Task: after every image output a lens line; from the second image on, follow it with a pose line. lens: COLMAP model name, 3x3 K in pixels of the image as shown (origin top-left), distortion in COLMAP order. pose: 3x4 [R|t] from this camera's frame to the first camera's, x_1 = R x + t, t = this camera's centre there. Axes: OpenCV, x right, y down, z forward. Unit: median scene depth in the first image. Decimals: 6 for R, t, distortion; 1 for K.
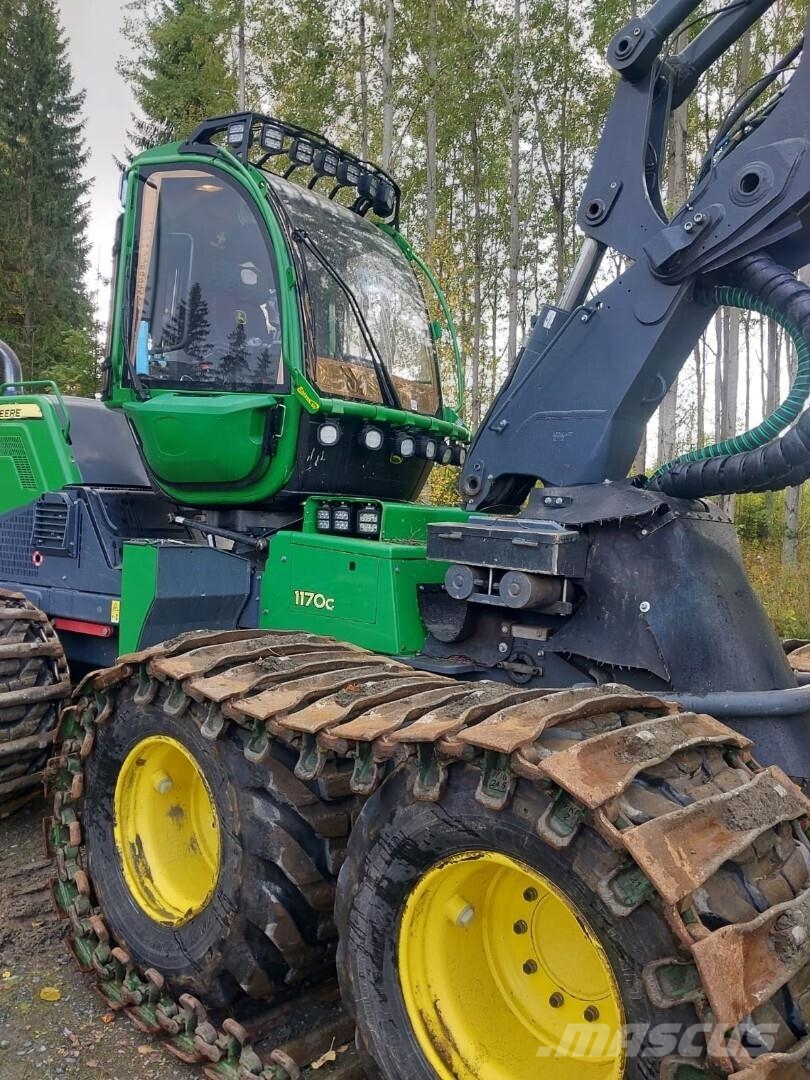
lens RADIAL K [[843.0, 0, 410.5], [0, 843.0, 532.3], [0, 0, 1]] dist [0.026420, -0.007727]
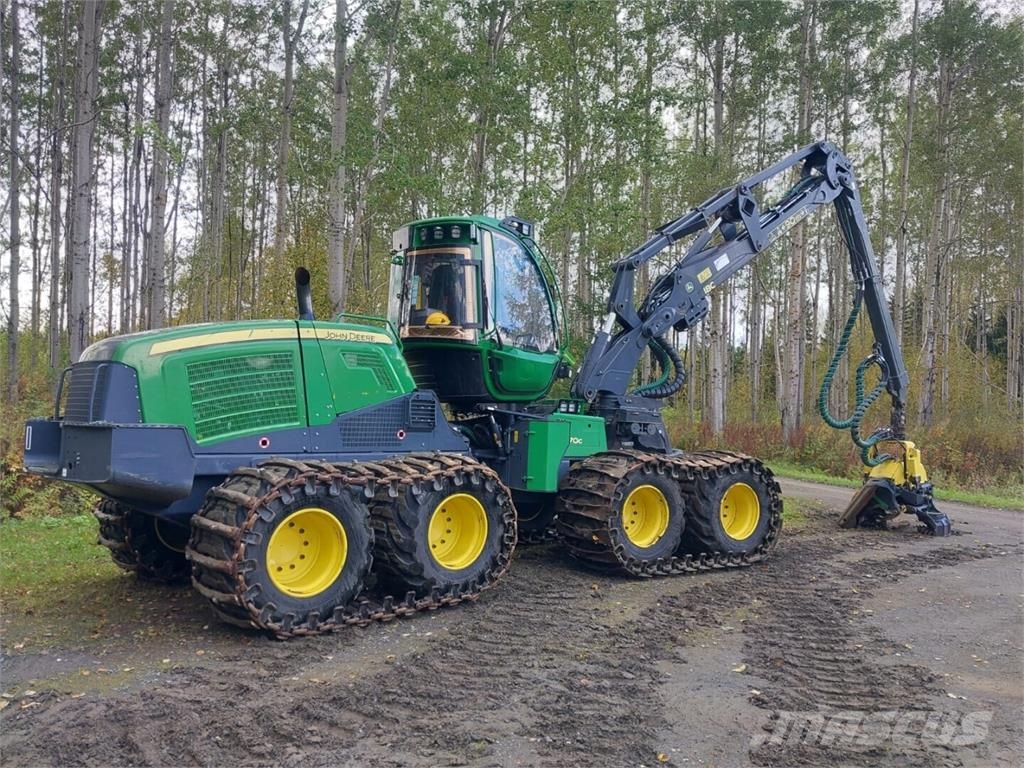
lens RADIAL K [[794.2, 0, 512.0], [0, 794.2, 384.0], [0, 0, 1]] dist [0.182795, -0.443912]
pose [[0.272322, -0.006202, 0.962186, -1.922074], [-0.010597, 0.999899, 0.009444, -0.084694], [-0.962148, -0.012768, 0.272229, 0.420618]]
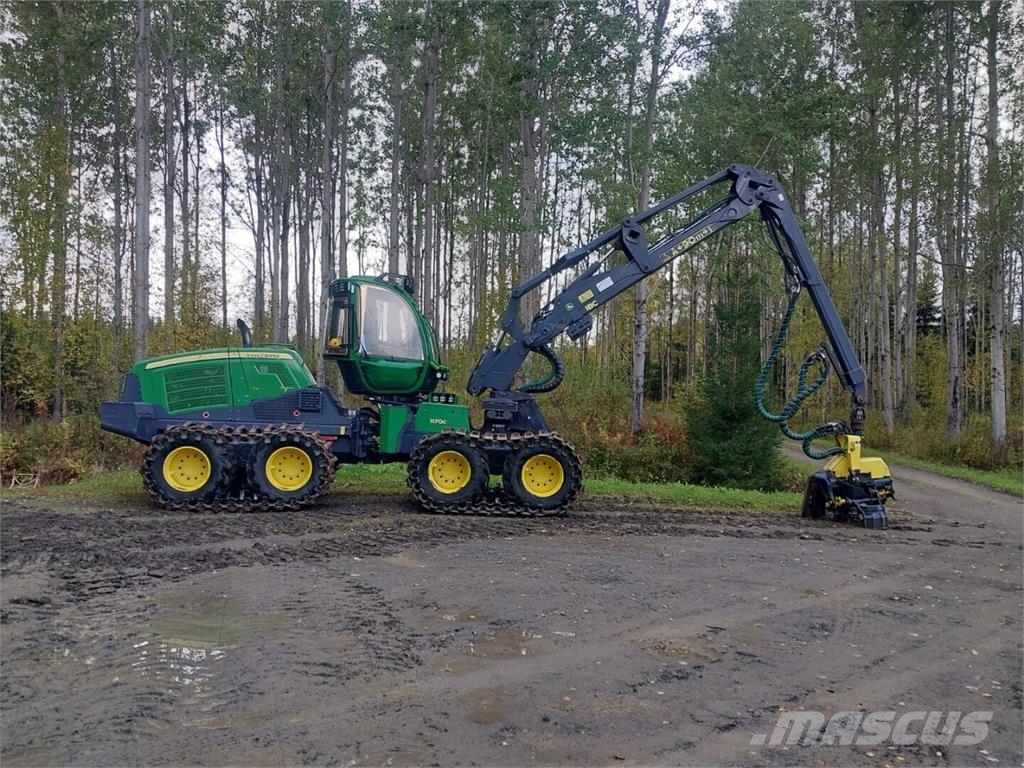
lens RADIAL K [[794.2, 0, 512.0], [0, 794.2, 384.0], [0, 0, 1]] dist [0.182795, -0.443912]
pose [[0.745431, -0.003350, 0.666574, -1.702398], [0.002432, 0.999994, 0.002306, -0.068850], [-0.666578, -0.000098, 0.745435, -1.390795]]
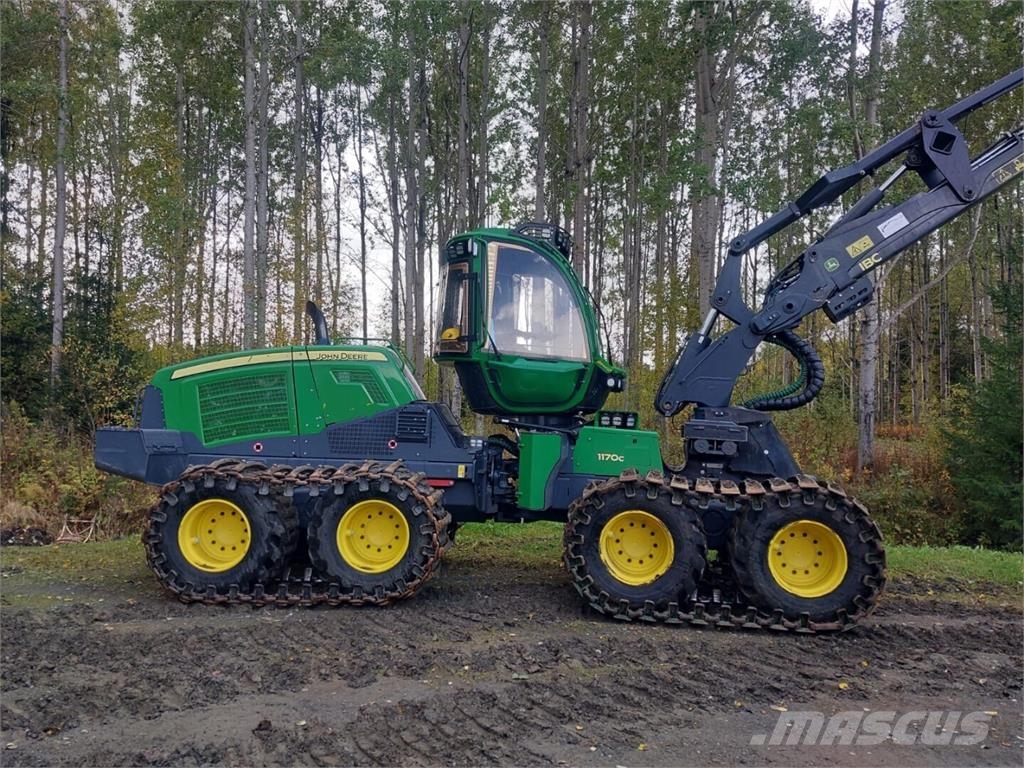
lens RADIAL K [[794.2, 0, 512.0], [0, 794.2, 384.0], [0, 0, 1]] dist [0.182795, -0.443912]
pose [[0.853573, 0.005043, 0.520948, -1.133866], [0.011727, 0.999514, -0.028890, -0.043731], [-0.520841, 0.030769, 0.853099, -0.527799]]
